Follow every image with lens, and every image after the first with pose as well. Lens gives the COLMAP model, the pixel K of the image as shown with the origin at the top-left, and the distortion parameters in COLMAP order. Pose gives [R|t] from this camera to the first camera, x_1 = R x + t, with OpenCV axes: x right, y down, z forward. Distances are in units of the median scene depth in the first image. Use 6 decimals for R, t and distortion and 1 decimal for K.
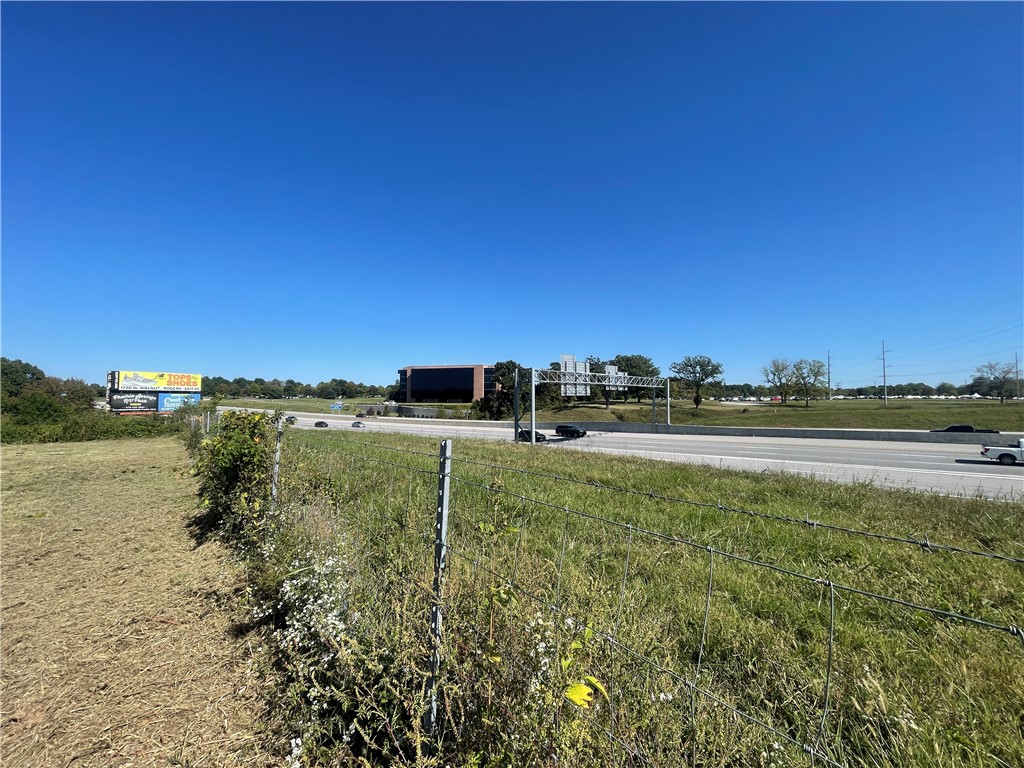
lens RADIAL K [[414.0, 0, 514.0], [0, 414.0, 382.2], [0, 0, 1]] dist [-0.002823, -0.000013]
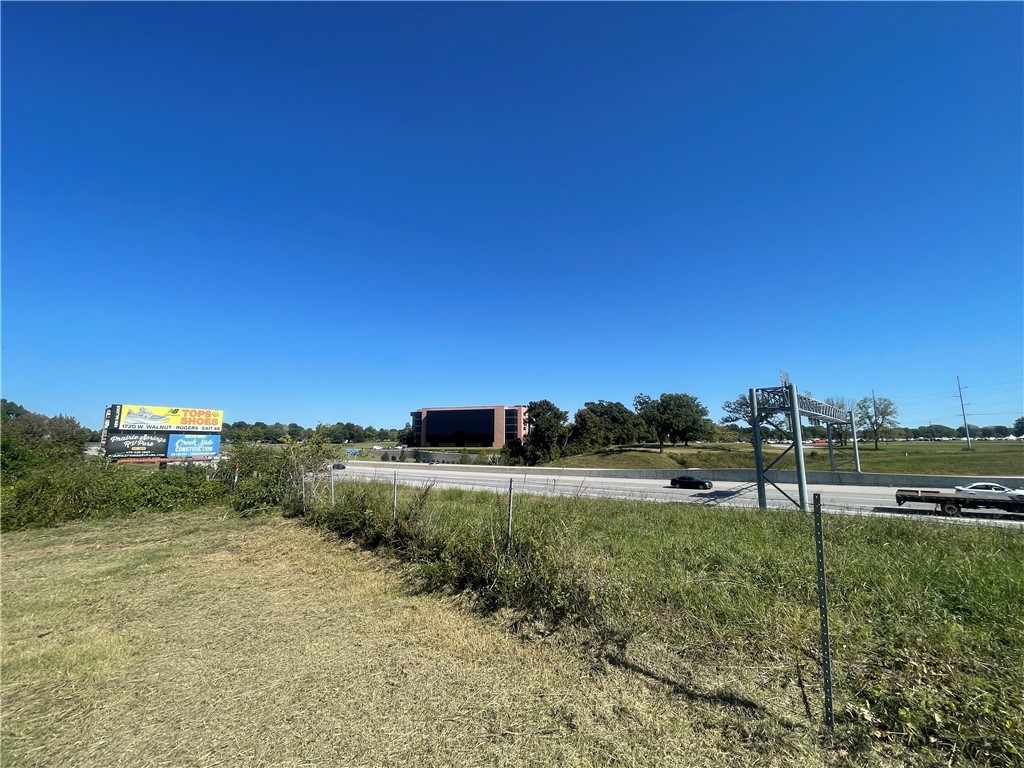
lens RADIAL K [[414.0, 0, 511.9], [0, 414.0, 380.8], [0, 0, 1]] dist [-0.002823, -0.000013]
pose [[0.999987, -0.003145, 0.004009, -0.086099], [0.003566, 0.993976, -0.109543, 0.005787], [-0.003641, 0.109556, 0.993974, 0.084189]]
